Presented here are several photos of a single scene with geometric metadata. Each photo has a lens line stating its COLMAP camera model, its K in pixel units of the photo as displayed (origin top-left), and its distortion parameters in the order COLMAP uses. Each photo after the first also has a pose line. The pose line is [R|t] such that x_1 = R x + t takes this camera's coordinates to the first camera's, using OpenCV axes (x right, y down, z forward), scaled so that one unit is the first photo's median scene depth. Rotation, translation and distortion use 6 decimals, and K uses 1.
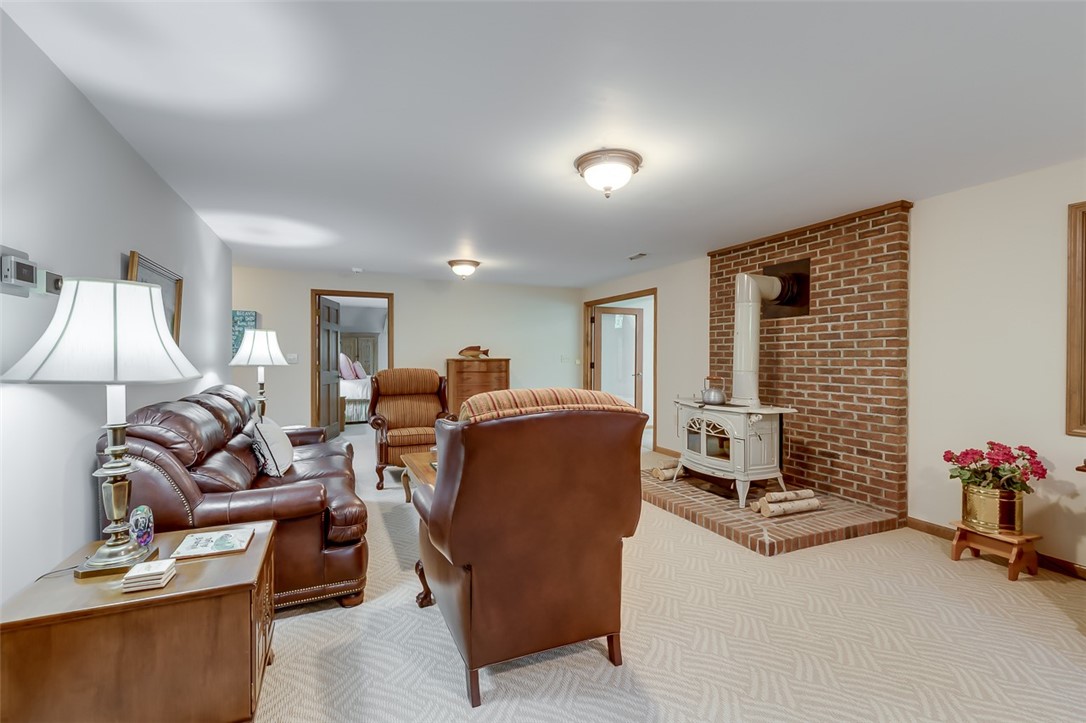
lens RADIAL K [[489.2, 0, 547.8], [0, 489.2, 357.1], [0, 0, 1]] dist [0.005778, -0.000122]
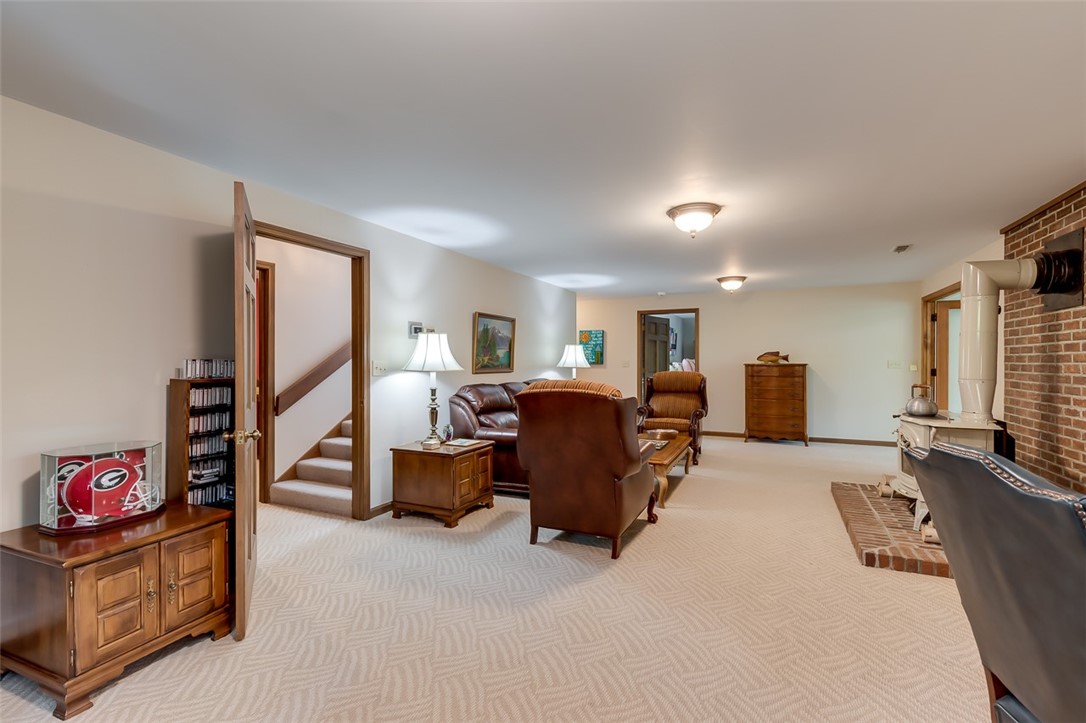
lens RADIAL K [[489.2, 0, 547.2], [0, 489.2, 359.6], [0, 0, 1]] dist [0.005778, -0.000122]
pose [[0.656357, -0.003614, -0.754442, 0.543875], [-0.000641, 0.999985, -0.005348, 0.000312], [0.754450, 0.003994, 0.656345, -0.086560]]
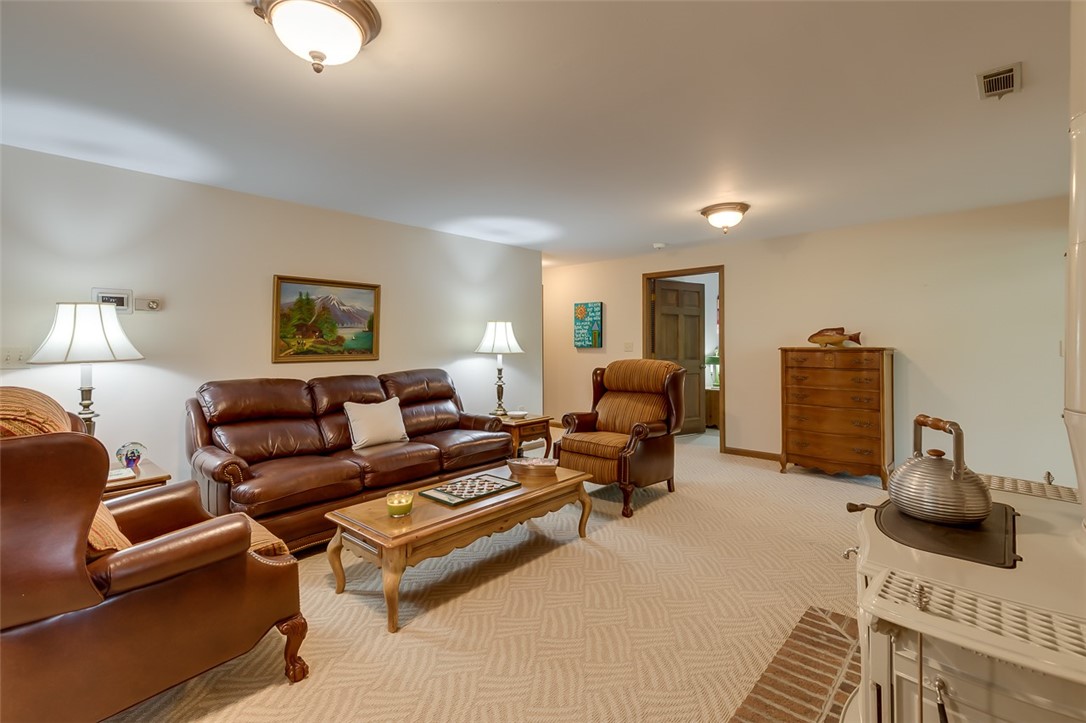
lens RADIAL K [[489.2, 0, 533.9], [0, 489.2, 357.4], [0, 0, 1]] dist [0.005778, -0.000122]
pose [[0.398872, 0.026496, -0.916624, 0.478327], [0.001092, 0.999568, 0.029369, -0.005703], [0.917006, -0.012716, 0.398671, 0.642086]]
